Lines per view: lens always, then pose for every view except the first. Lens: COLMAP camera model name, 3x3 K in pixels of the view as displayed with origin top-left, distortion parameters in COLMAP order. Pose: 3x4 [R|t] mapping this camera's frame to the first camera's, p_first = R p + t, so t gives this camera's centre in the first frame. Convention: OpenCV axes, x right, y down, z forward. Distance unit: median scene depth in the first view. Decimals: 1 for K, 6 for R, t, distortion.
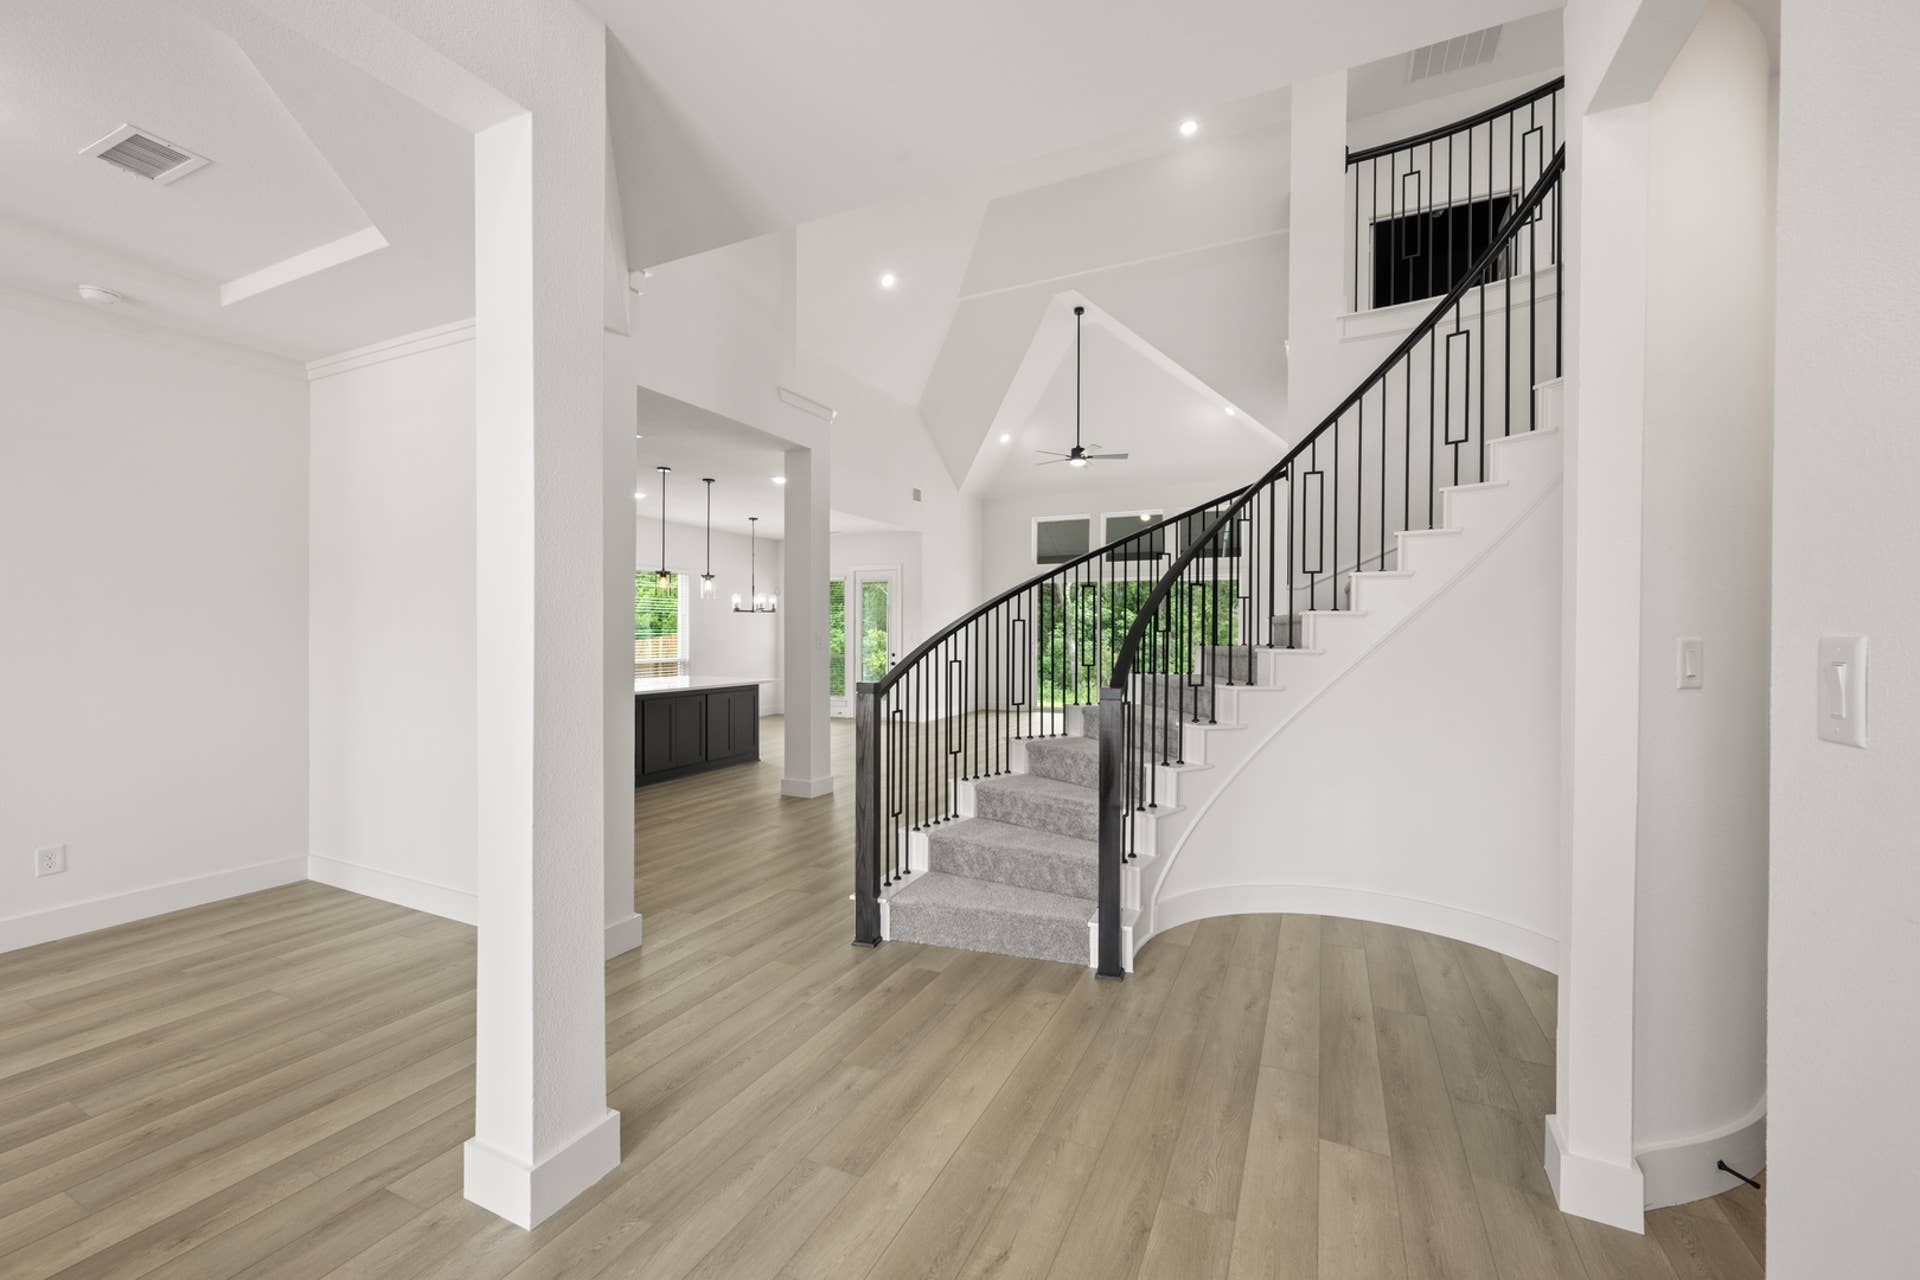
lens RADIAL K [[750.4, 0, 947.2], [0, 750.4, 631.5], [0, 0, 1]] dist [0.001421, 0.000063]
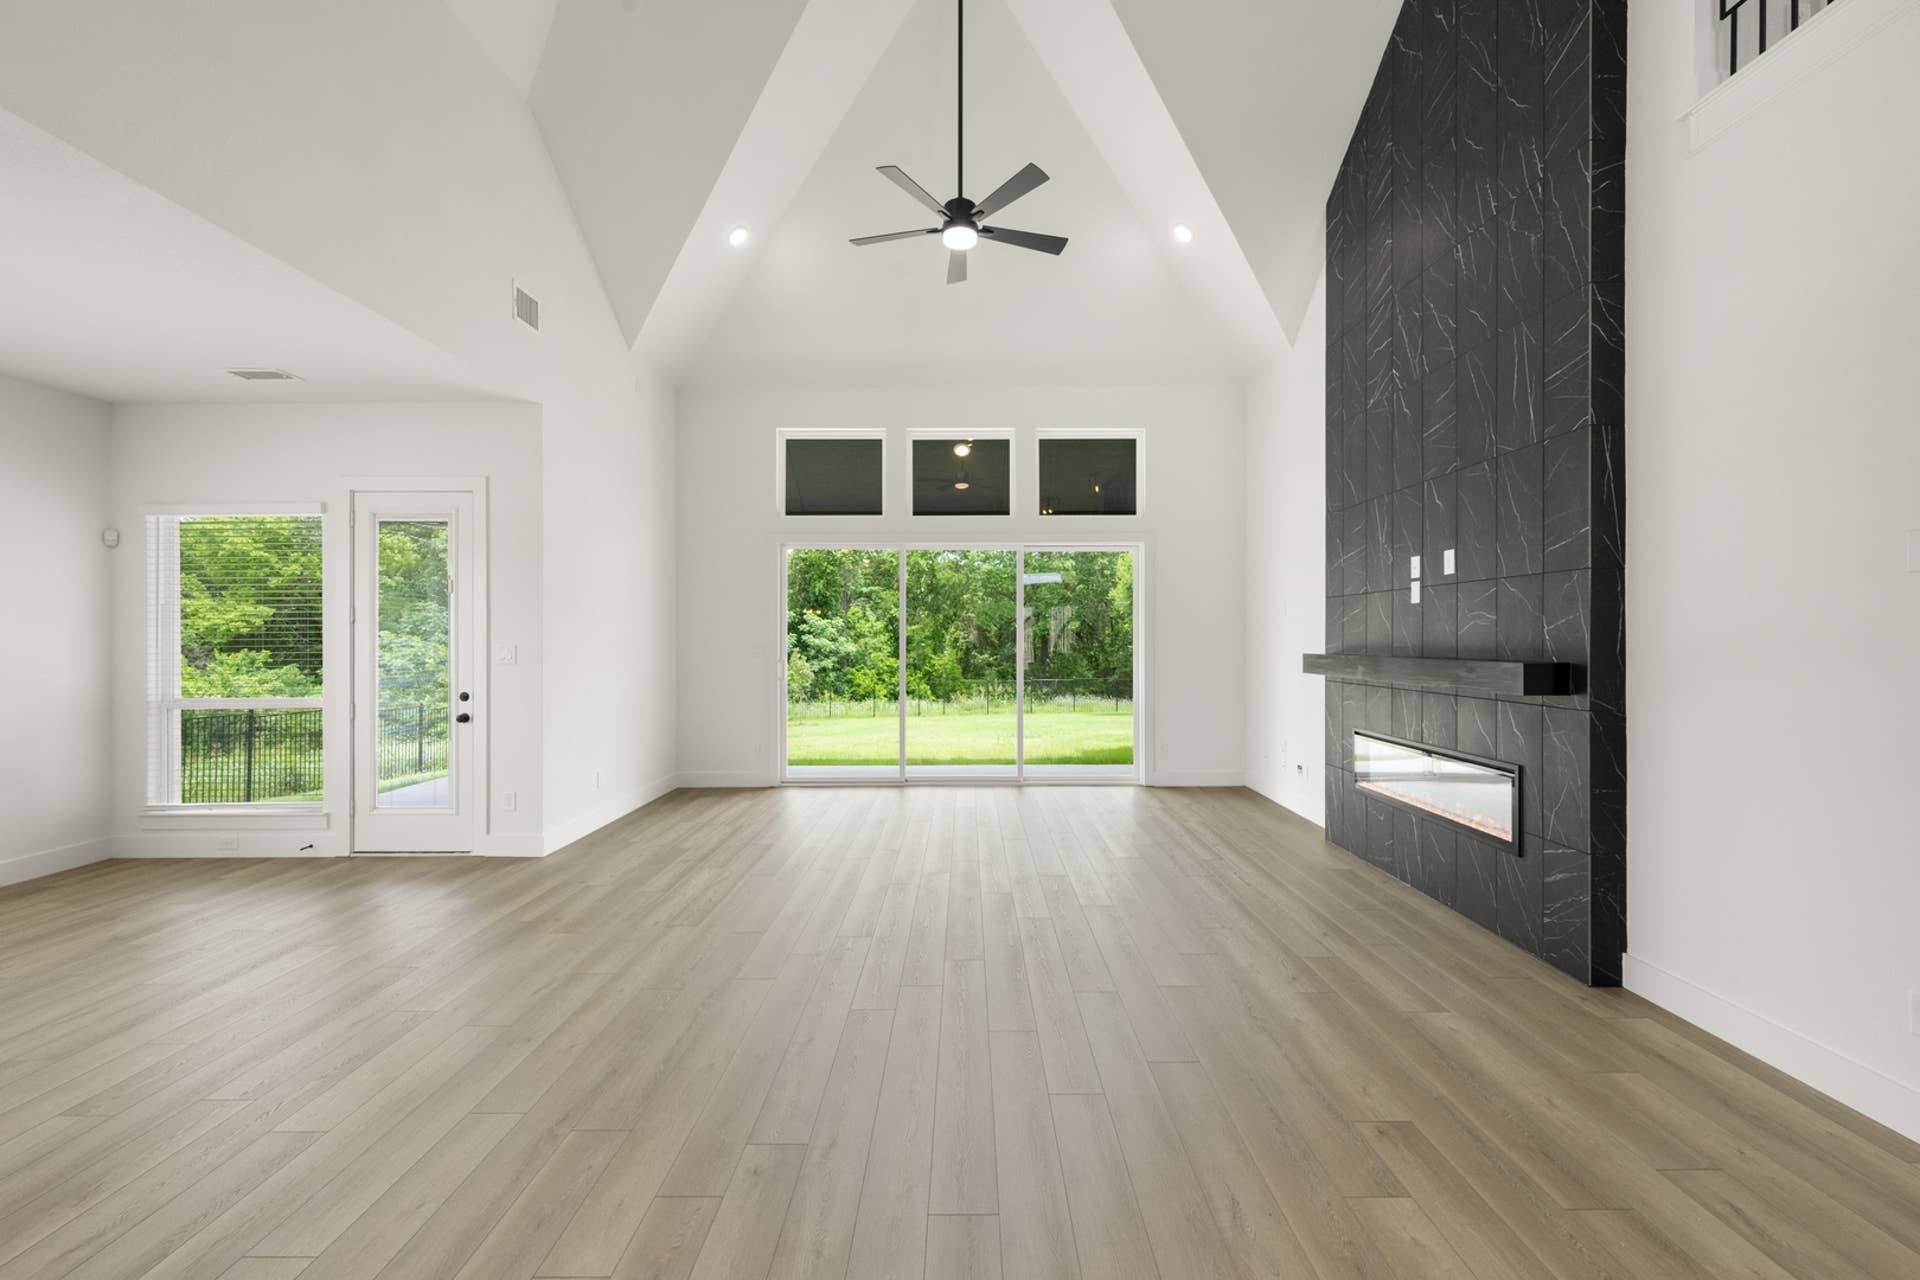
lens RADIAL K [[739.5, 0, 967.6], [0, 739.5, 636.0], [0, 0, 1]] dist [0.002987, -0.000267]
pose [[0.887201, -0.014077, 0.461169, -0.015688], [0.016109, 0.999870, -0.000470, 0.001812], [-0.461102, 0.007846, 0.887312, 0.499913]]
